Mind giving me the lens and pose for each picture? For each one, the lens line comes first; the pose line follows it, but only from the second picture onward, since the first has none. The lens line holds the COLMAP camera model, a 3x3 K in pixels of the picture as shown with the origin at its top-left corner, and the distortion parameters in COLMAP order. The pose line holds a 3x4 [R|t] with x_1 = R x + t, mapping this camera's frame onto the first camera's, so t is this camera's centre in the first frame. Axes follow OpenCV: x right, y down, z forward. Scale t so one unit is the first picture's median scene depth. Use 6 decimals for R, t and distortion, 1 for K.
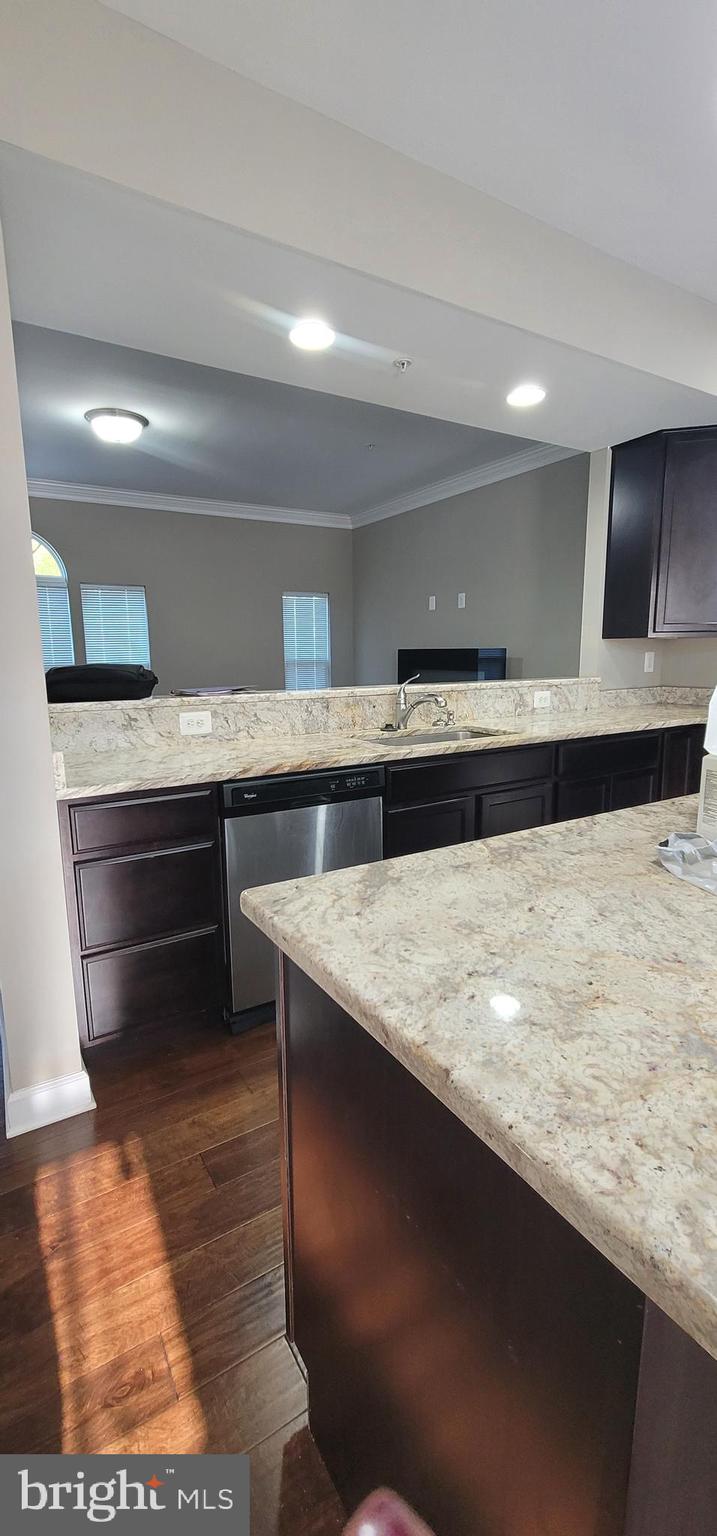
lens RADIAL K [[616.1, 0, 354.8], [0, 616.1, 765.1], [0, 0, 1]] dist [-0.002718, -0.000493]
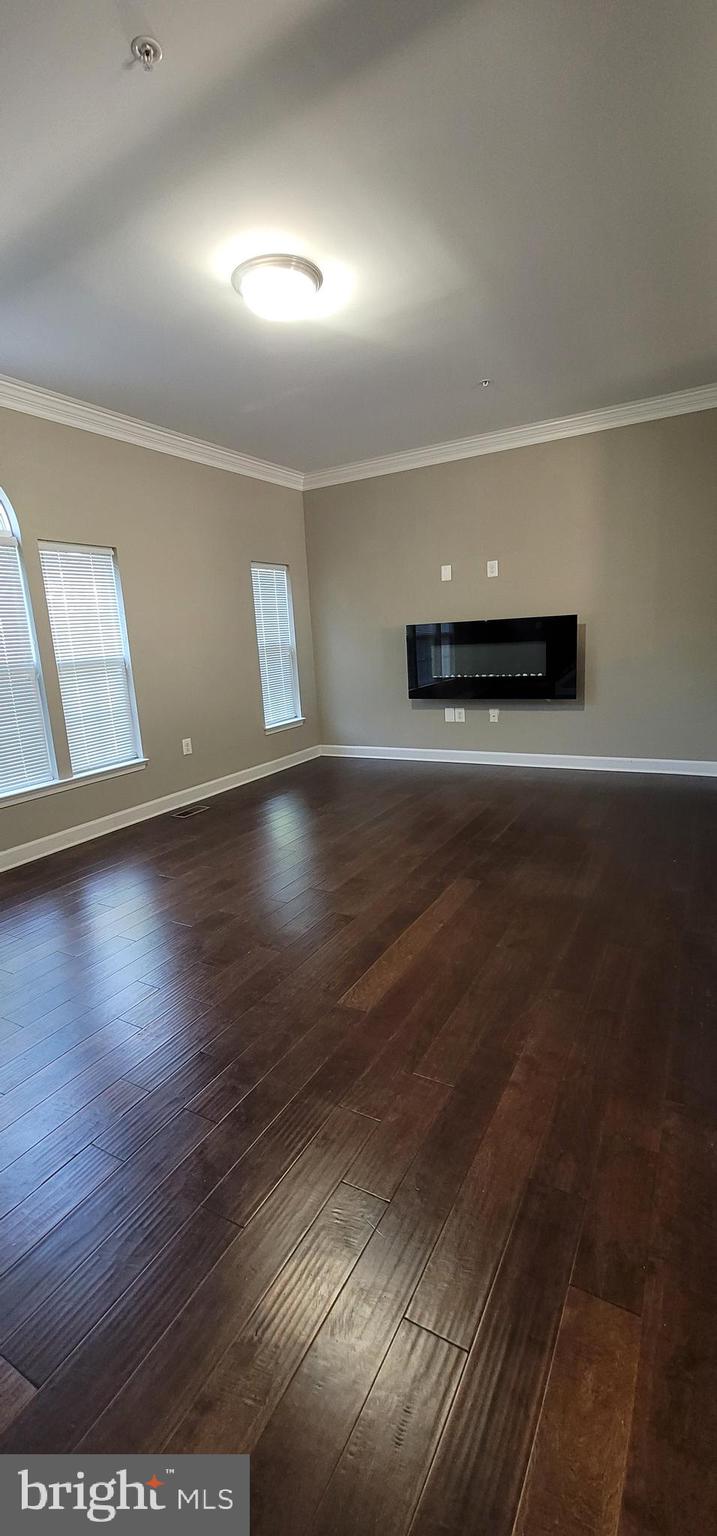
lens RADIAL K [[616.1, 0, 356.3], [0, 616.1, 764.4], [0, 0, 1]] dist [-0.002718, -0.000493]
pose [[0.879927, -0.140274, 0.453930, -0.388557], [0.137021, 0.989750, 0.040243, -0.030286], [-0.454922, 0.026787, 0.890128, 0.215175]]
